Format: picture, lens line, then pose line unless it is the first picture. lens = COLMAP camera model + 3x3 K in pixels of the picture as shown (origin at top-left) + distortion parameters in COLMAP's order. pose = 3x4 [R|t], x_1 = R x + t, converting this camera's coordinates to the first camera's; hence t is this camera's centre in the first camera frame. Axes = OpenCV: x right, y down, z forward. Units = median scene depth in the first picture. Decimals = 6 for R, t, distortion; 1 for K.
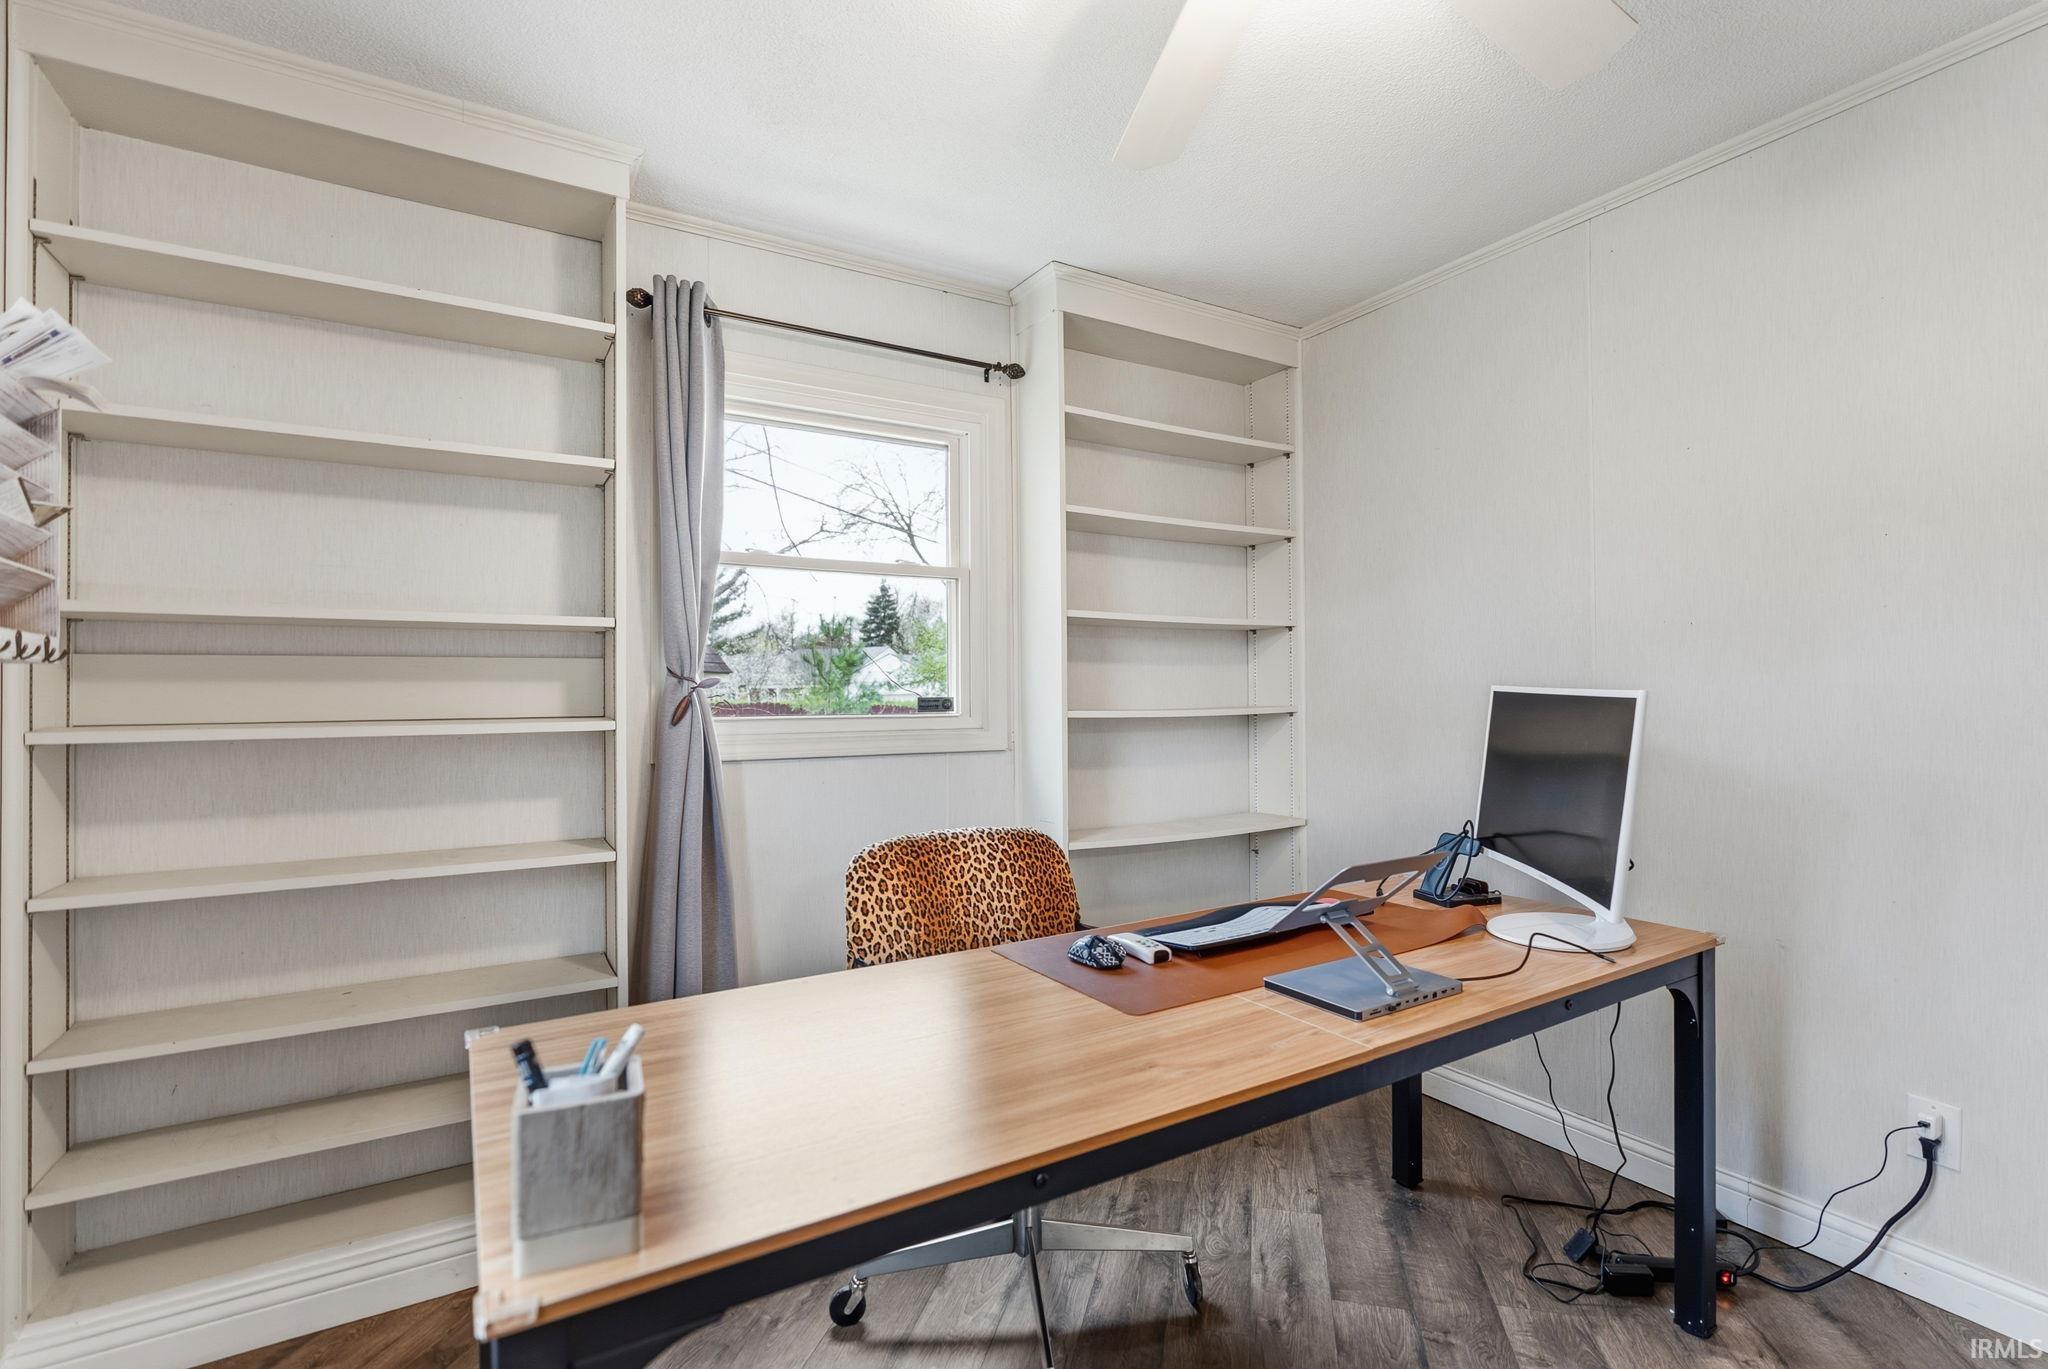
lens RADIAL K [[945.4, 0, 1023.0], [0, 945.4, 687.0], [0, 0, 1]] dist [-0.021047, -0.000165]
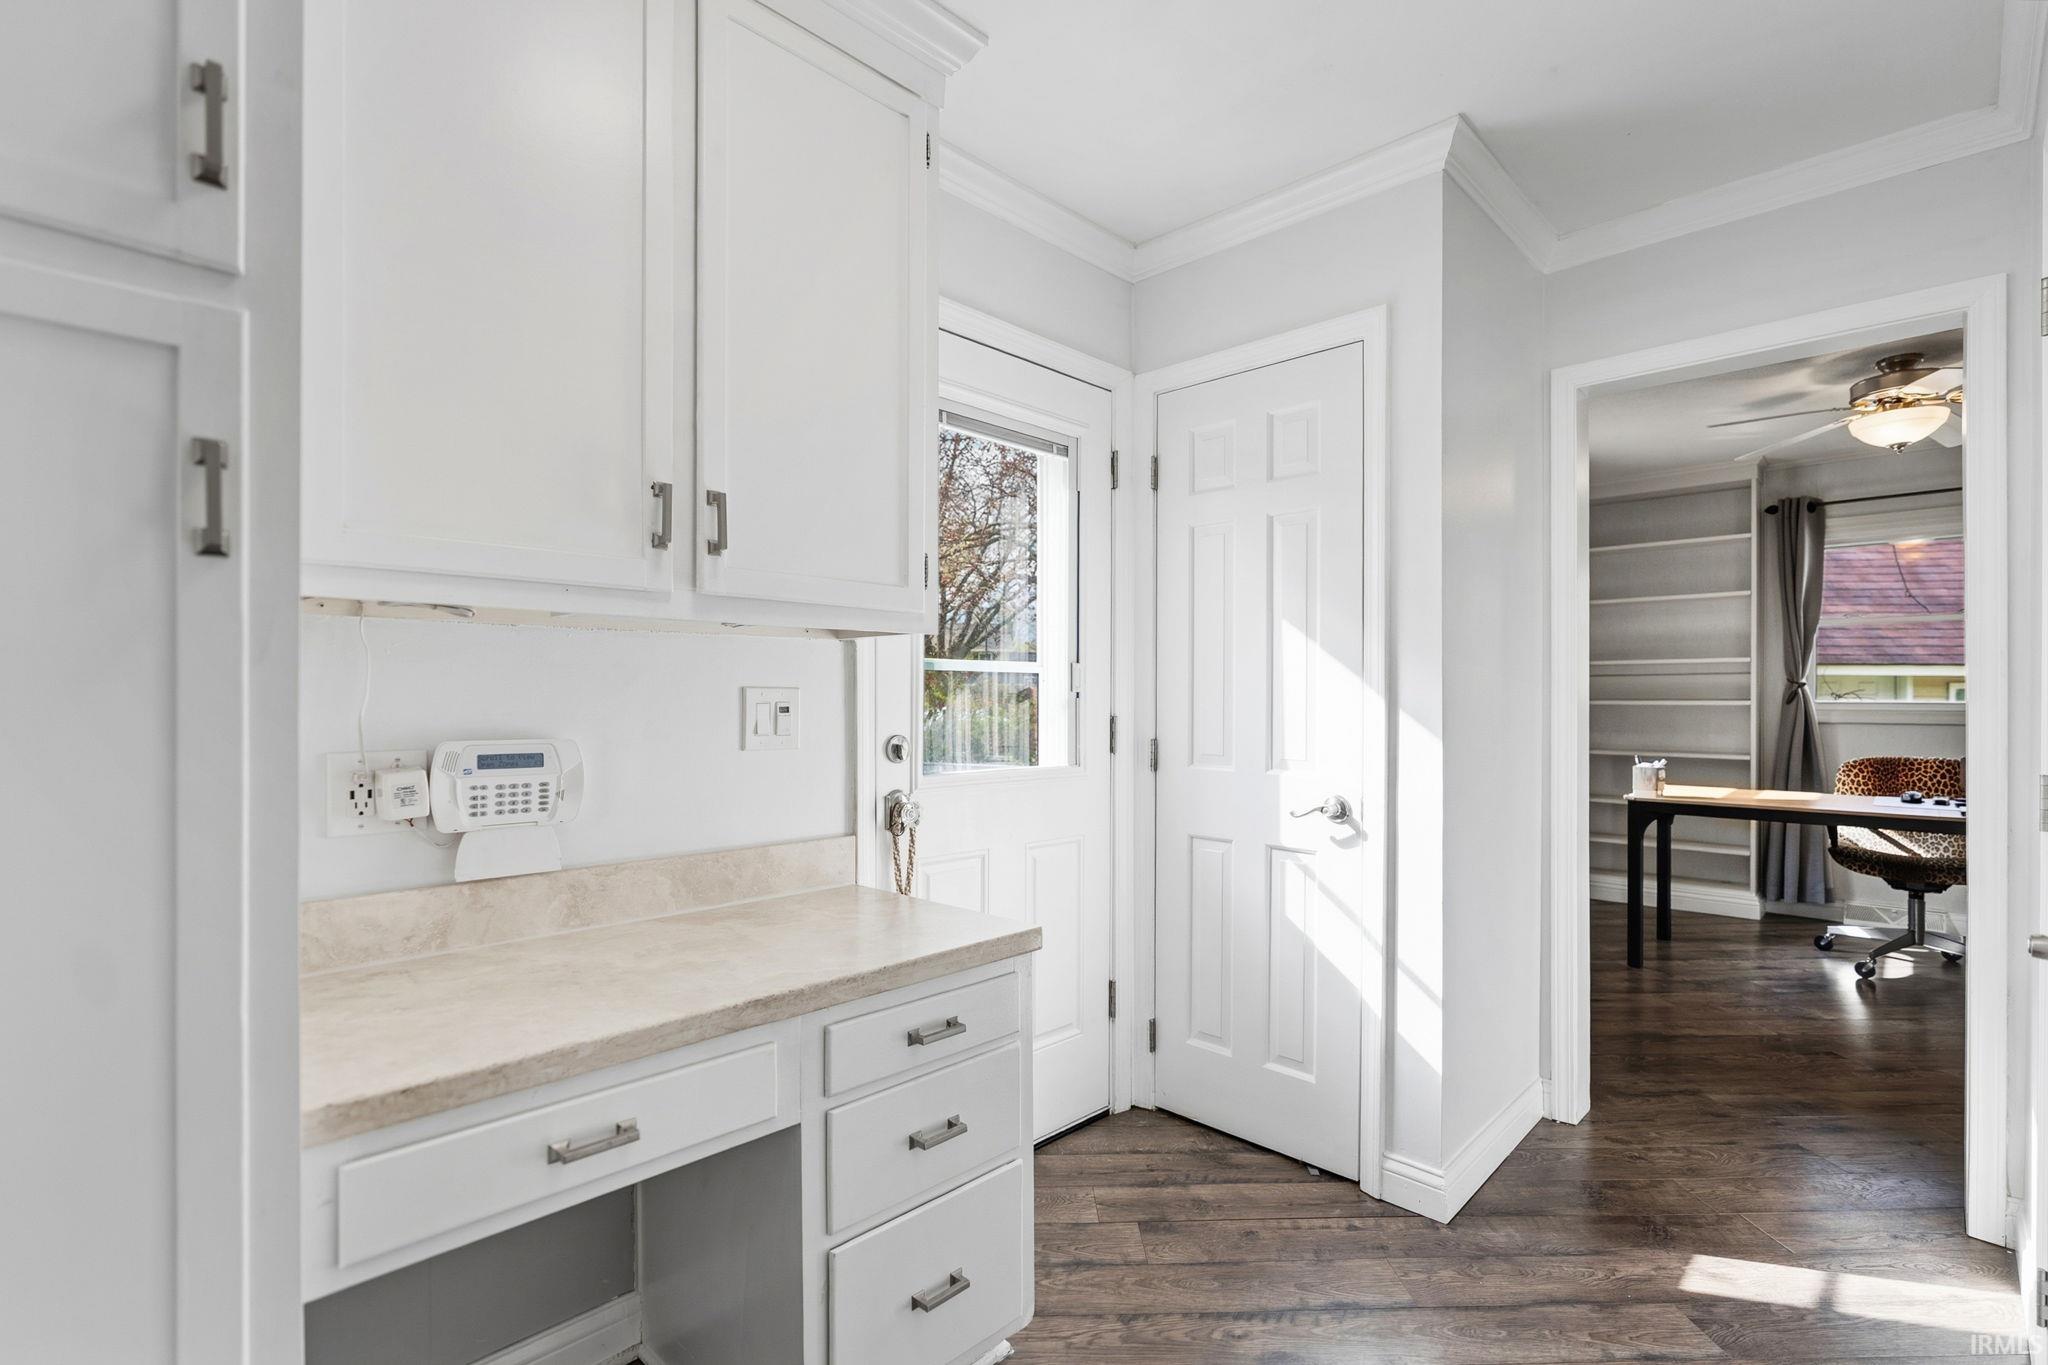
lens RADIAL K [[945.4, 0, 1017.4], [0, 945.4, 690.3], [0, 0, 1]] dist [-0.021047, -0.000165]
pose [[0.242614, -0.001683, -0.970122, 1.415327], [0.004062, 0.999991, -0.000719, 0.001117], [0.970115, -0.003767, 0.242618, -1.385129]]
